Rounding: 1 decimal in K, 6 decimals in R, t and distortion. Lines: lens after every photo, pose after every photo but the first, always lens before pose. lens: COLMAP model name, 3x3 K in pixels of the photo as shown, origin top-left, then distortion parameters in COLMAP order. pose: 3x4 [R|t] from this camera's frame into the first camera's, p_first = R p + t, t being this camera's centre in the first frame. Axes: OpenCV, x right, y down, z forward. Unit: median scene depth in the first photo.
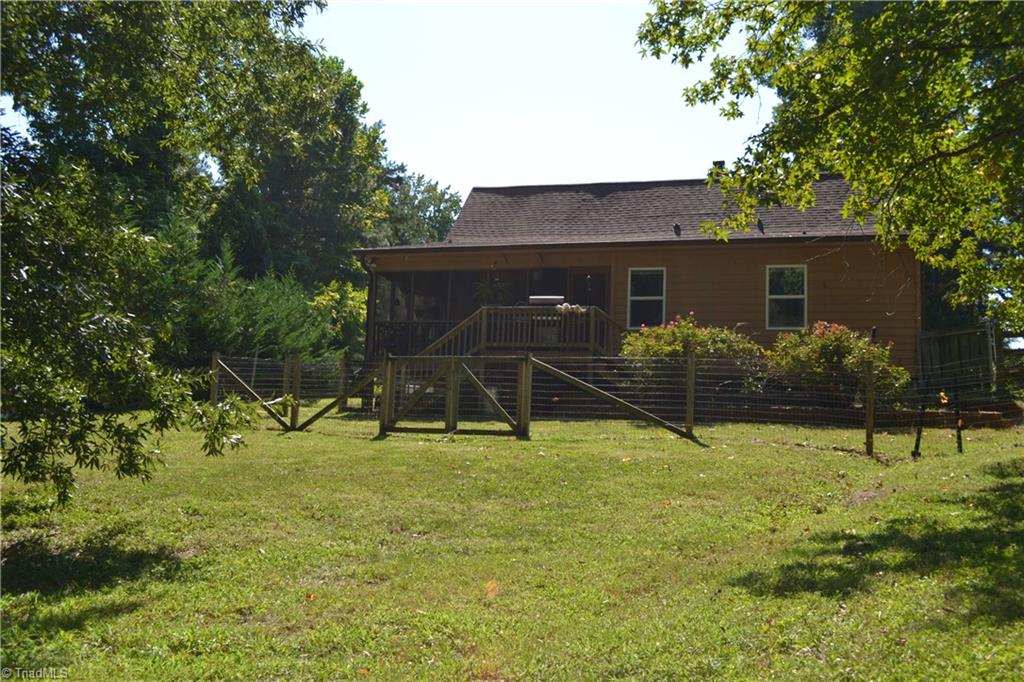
lens RADIAL K [[906.8, 0, 512.0], [0, 906.8, 341.0], [0, 0, 1]] dist [-0.008206, -0.004589]
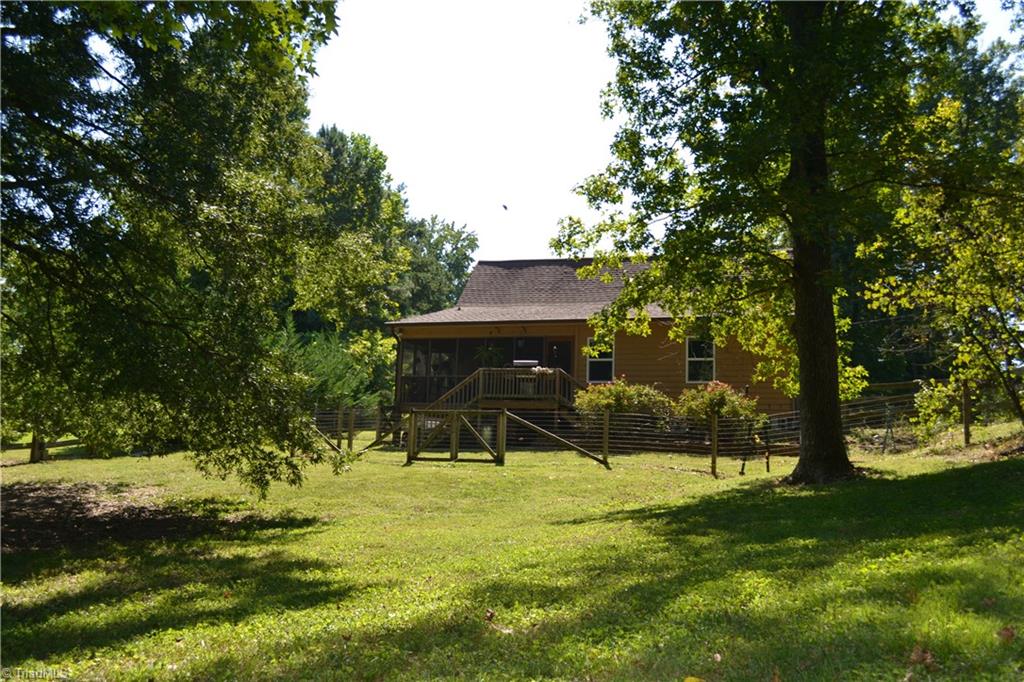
lens RADIAL K [[906.4, 0, 511.4], [0, 906.4, 363.2], [0, 0, 1]] dist [-0.001386, -0.003686]
pose [[0.999667, -0.007895, -0.024566, 0.058797], [0.007928, 0.999968, 0.001239, -0.055244], [0.024556, -0.001433, 0.999697, -0.449383]]
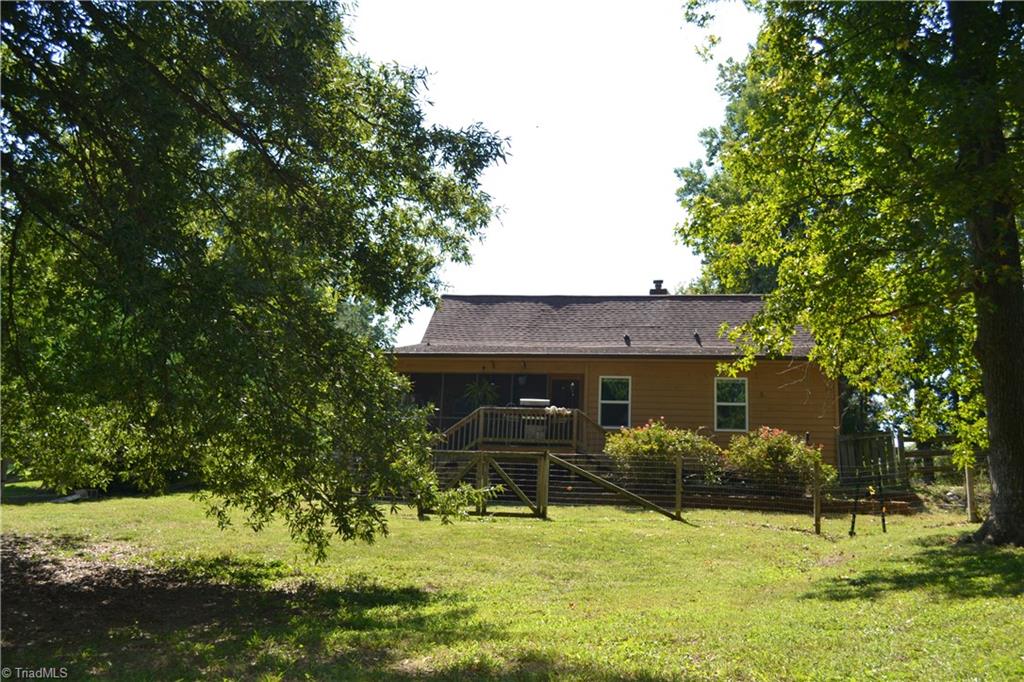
lens RADIAL K [[906.8, 0, 512.0], [0, 906.8, 341.0], [0, 0, 1]] dist [-0.008206, -0.004589]
pose [[0.993337, 0.029914, 0.111299, -0.145822], [-0.019209, 0.995192, -0.096038, -0.012819], [-0.113637, 0.093260, 0.989136, -0.197723]]
